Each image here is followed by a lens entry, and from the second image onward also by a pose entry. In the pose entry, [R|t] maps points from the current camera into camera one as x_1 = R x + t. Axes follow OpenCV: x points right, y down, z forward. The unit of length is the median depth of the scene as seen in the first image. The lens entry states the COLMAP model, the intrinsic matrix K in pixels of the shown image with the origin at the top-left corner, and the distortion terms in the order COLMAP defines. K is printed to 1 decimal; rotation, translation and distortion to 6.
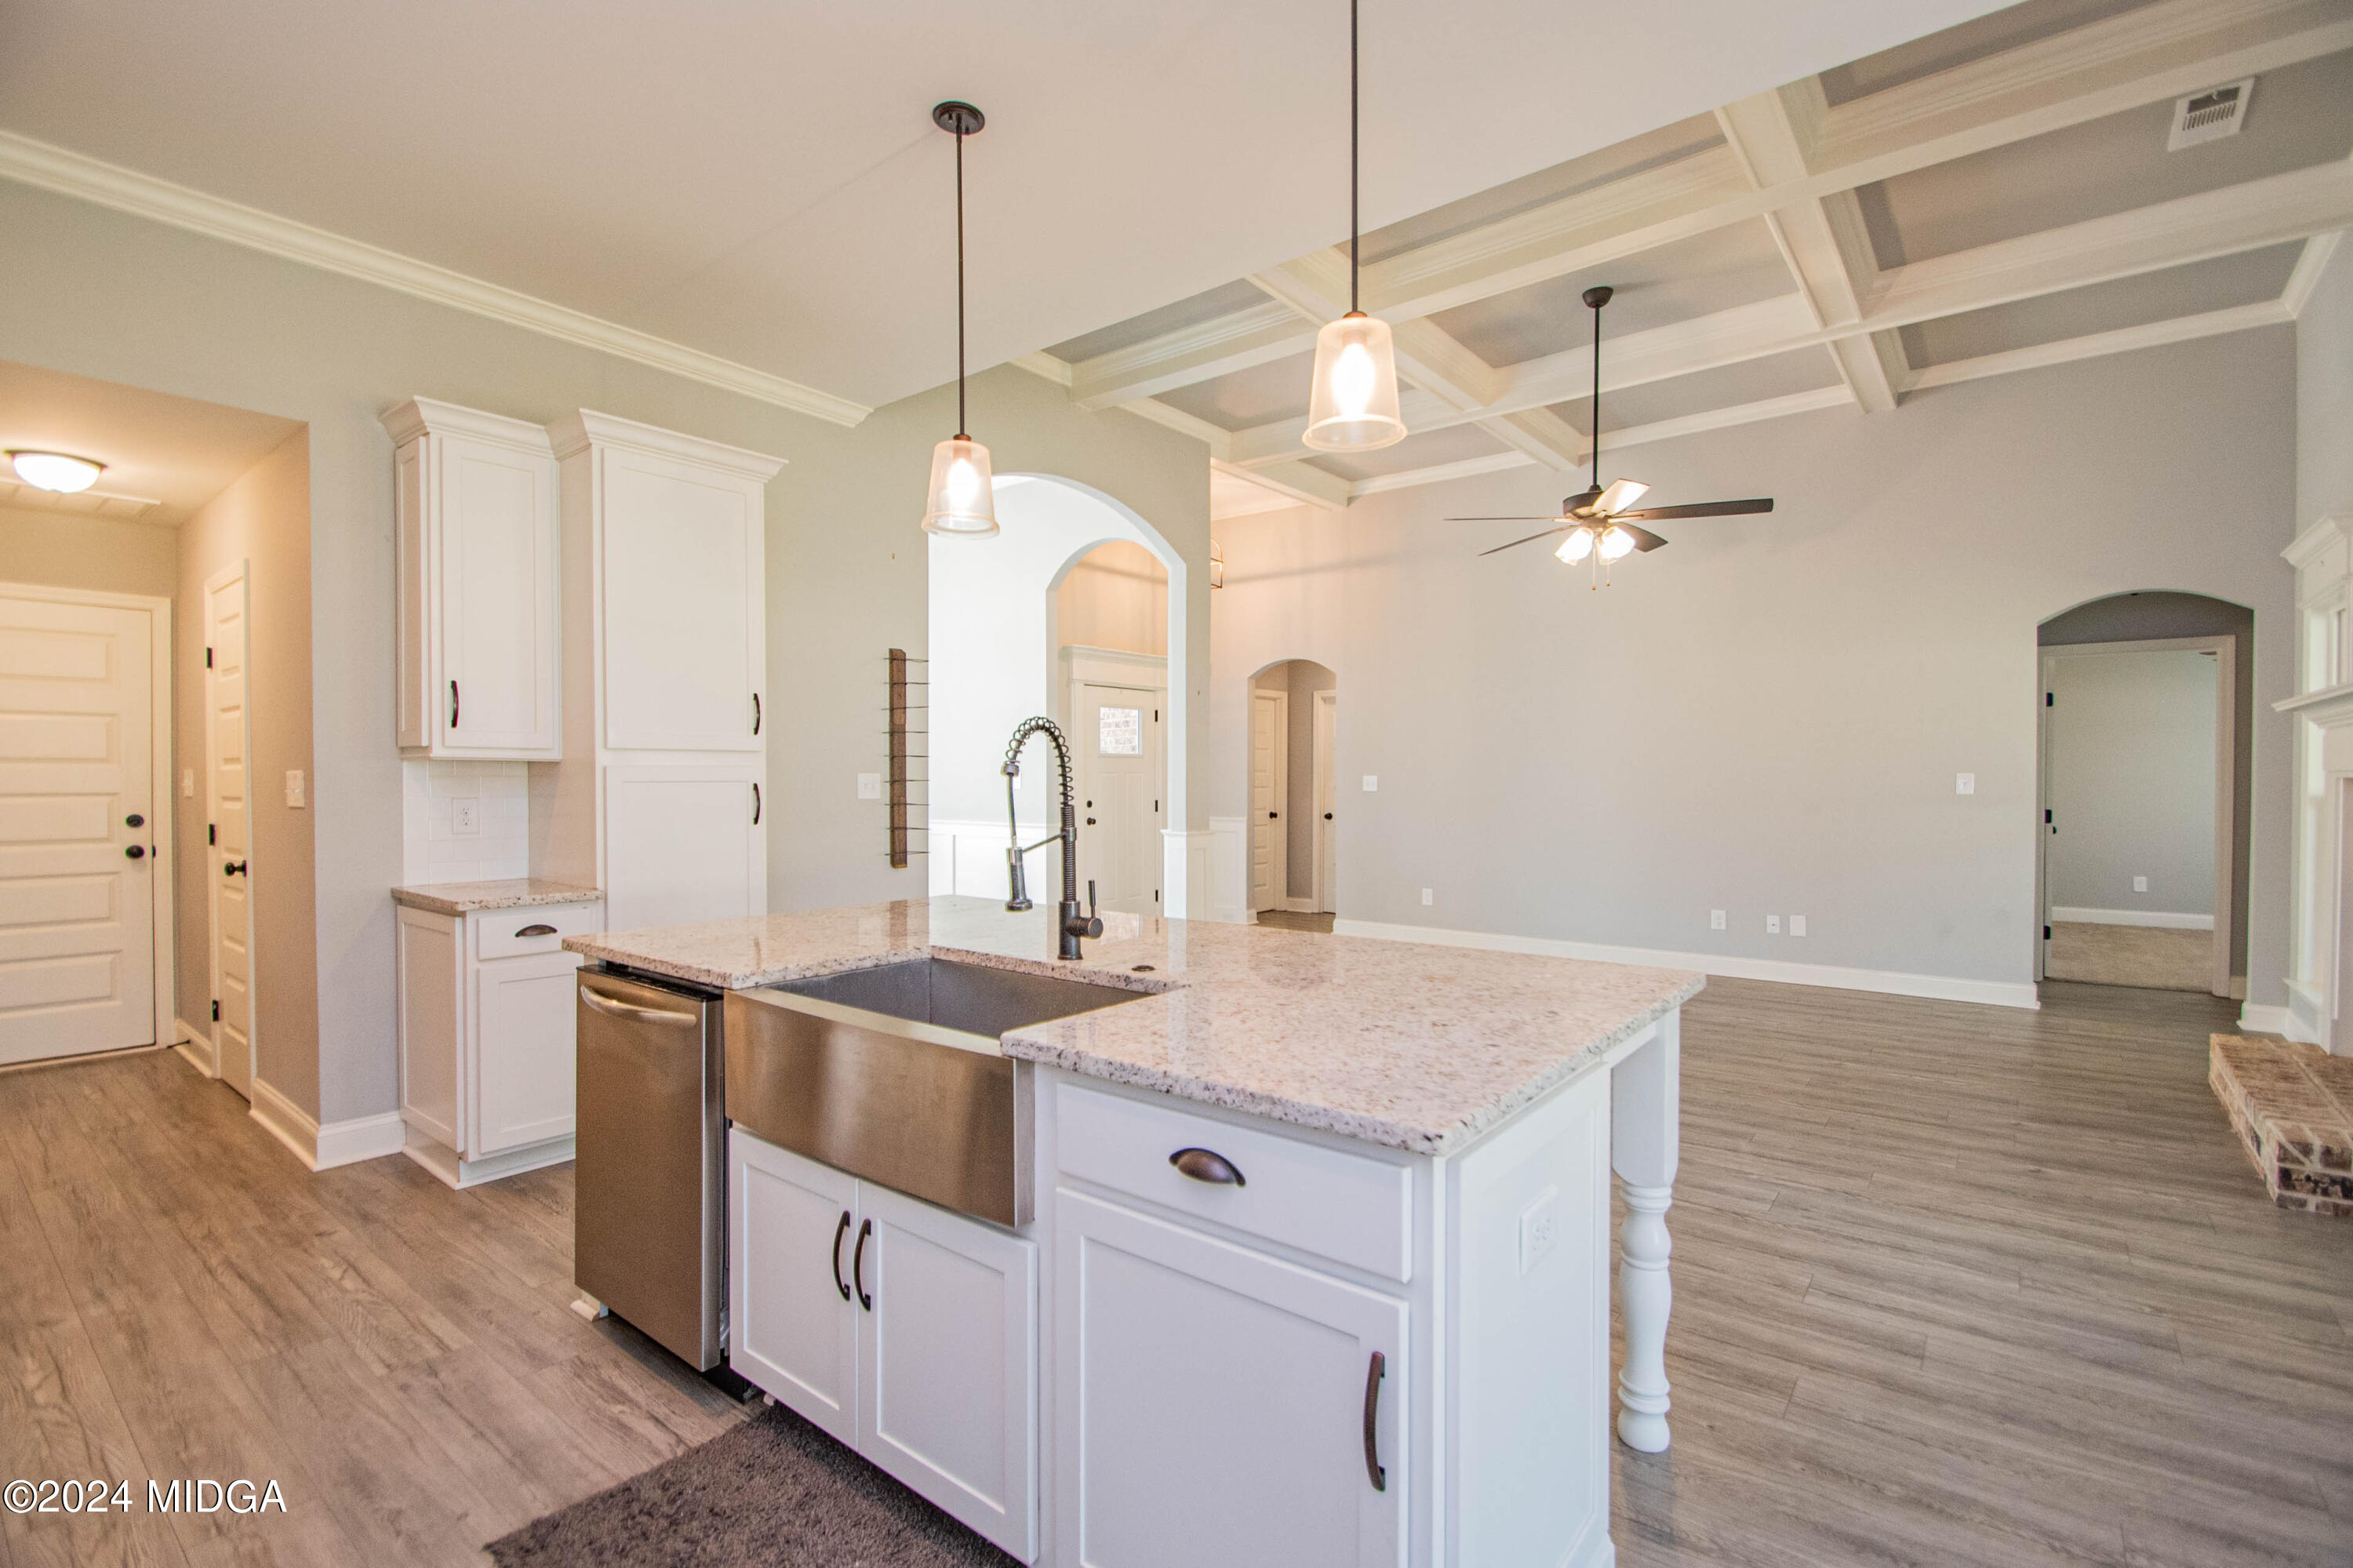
lens RADIAL K [[1065.2, 0, 1176.5], [0, 1065.2, 784.0], [0, 0, 1]] dist [0.000890, -0.000321]
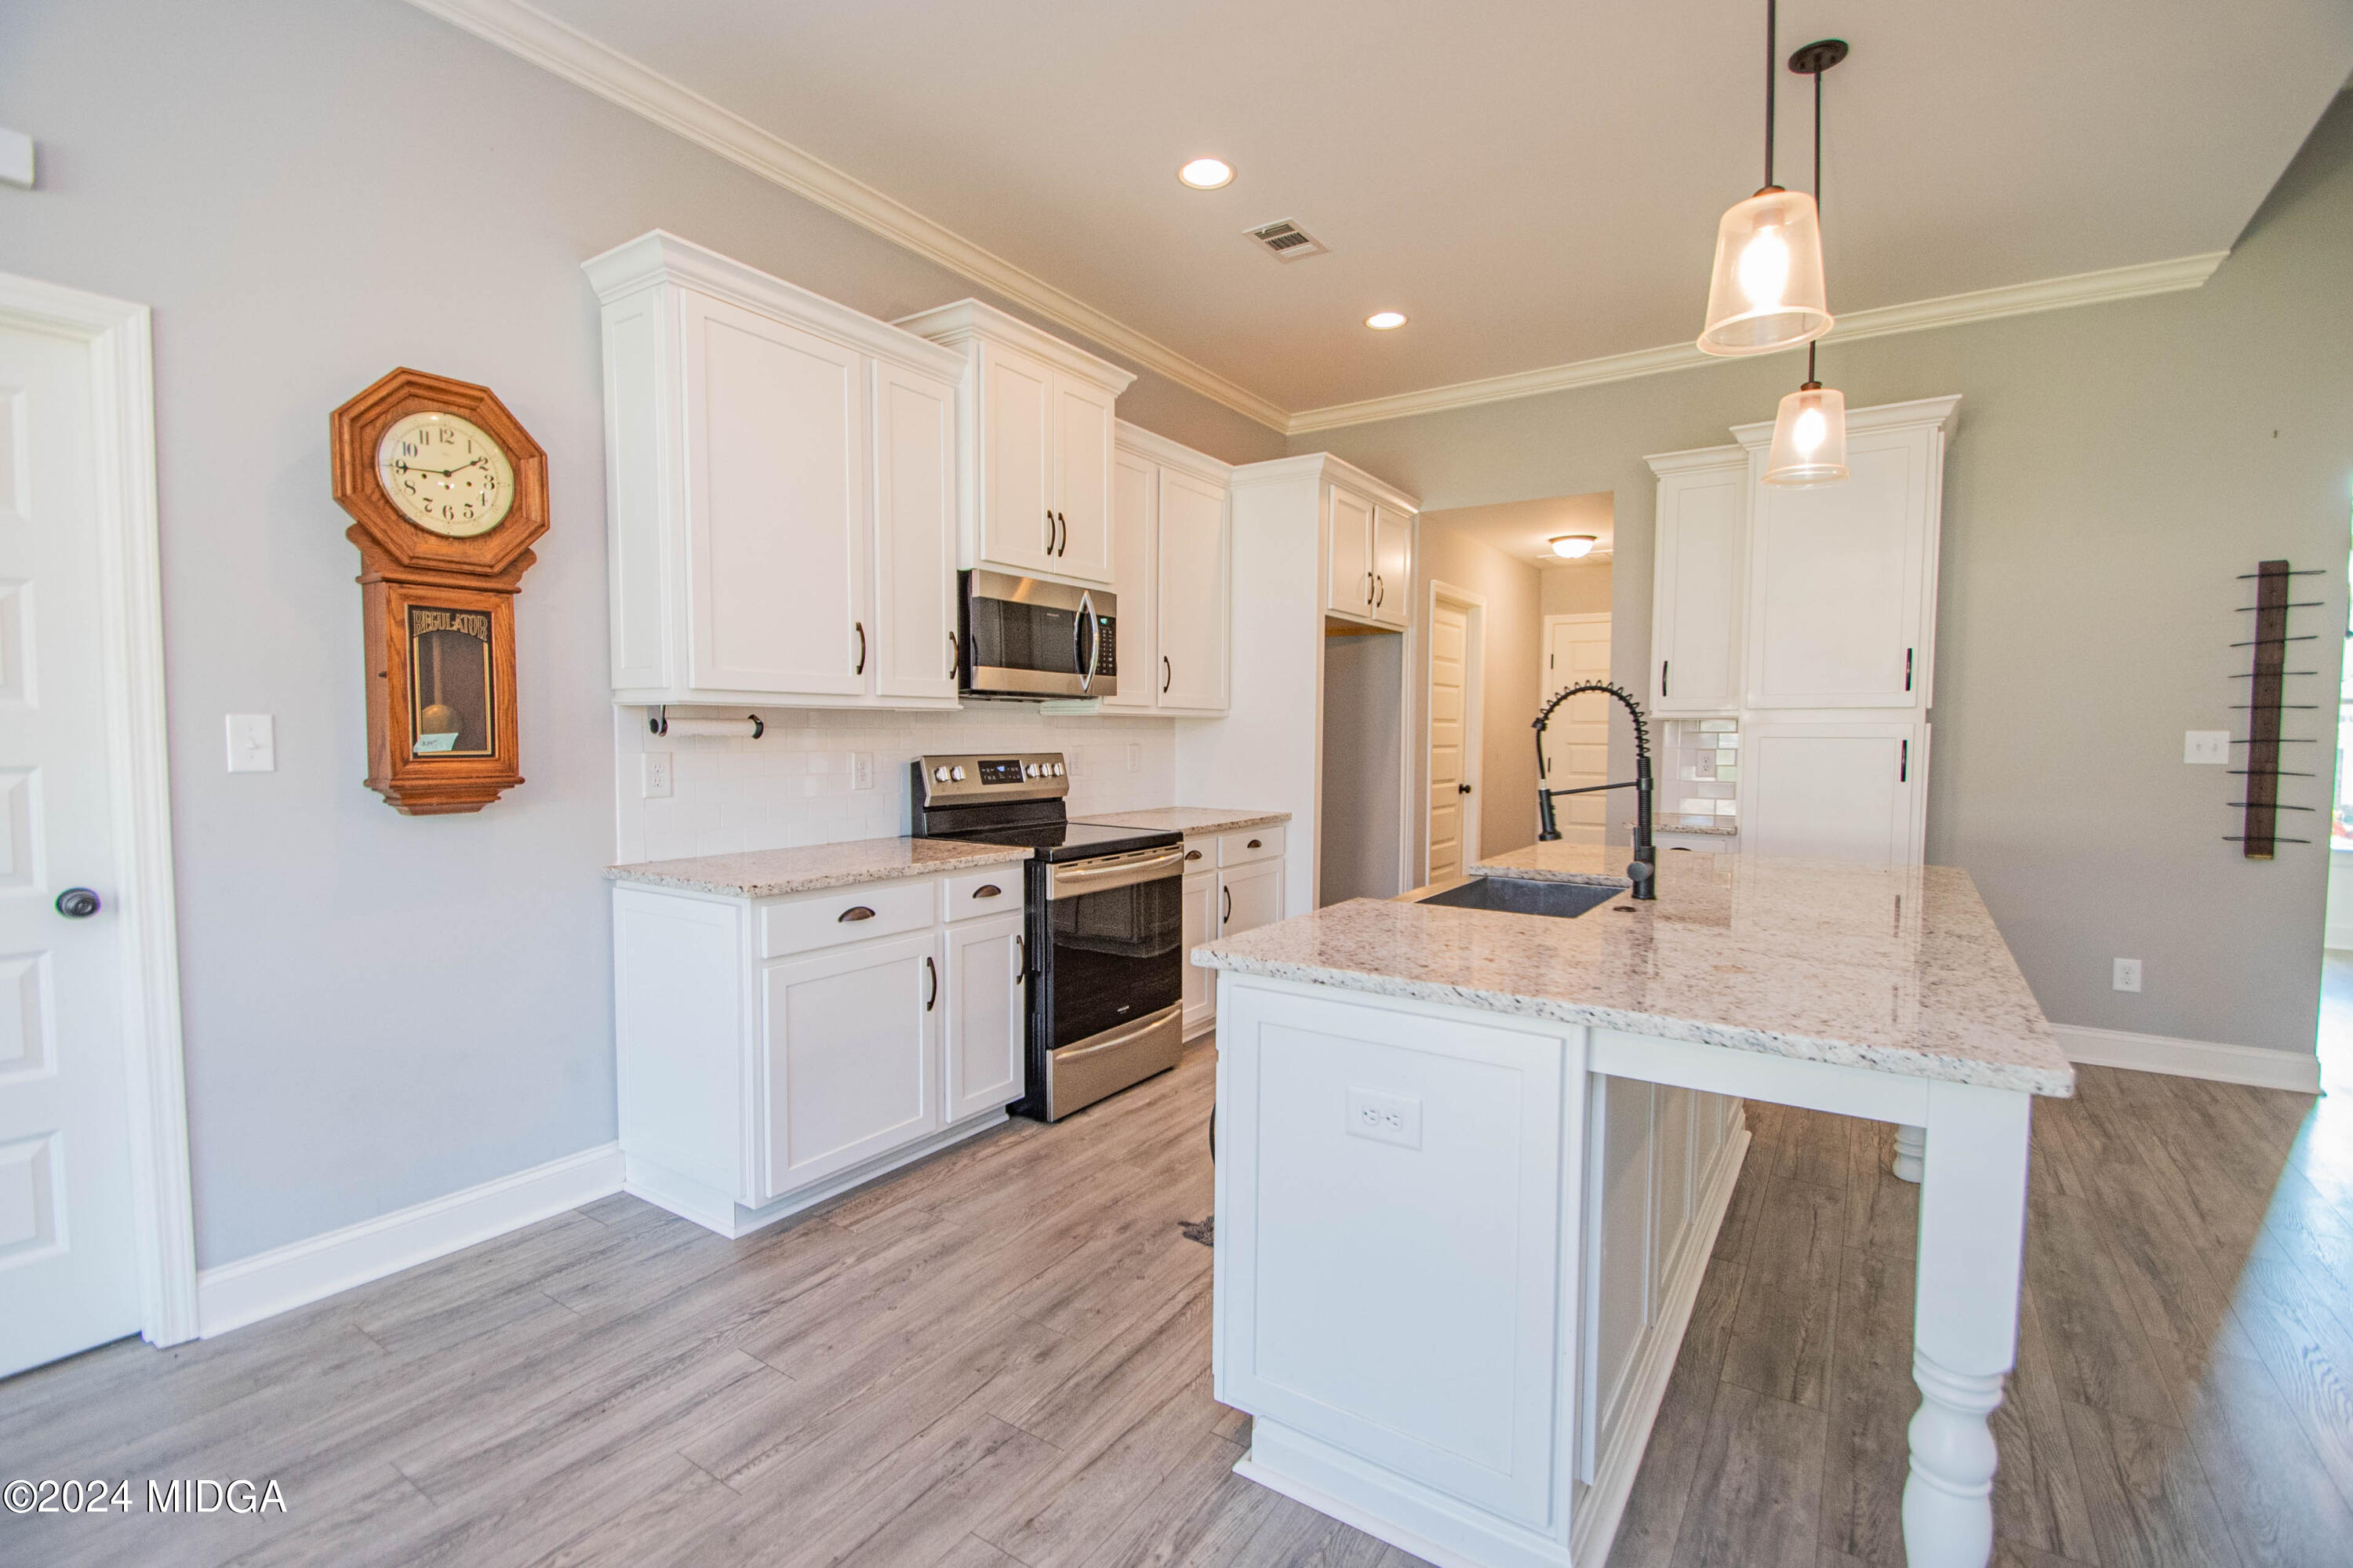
lens RADIAL K [[1065.2, 0, 1176.5], [0, 1065.2, 784.0], [0, 0, 1]] dist [0.000890, -0.000321]
pose [[0.084167, 0.049059, -0.995243, 1.001497], [-0.012294, 0.998762, 0.048193, 0.001398], [0.996376, 0.008179, 0.084666, 0.452447]]
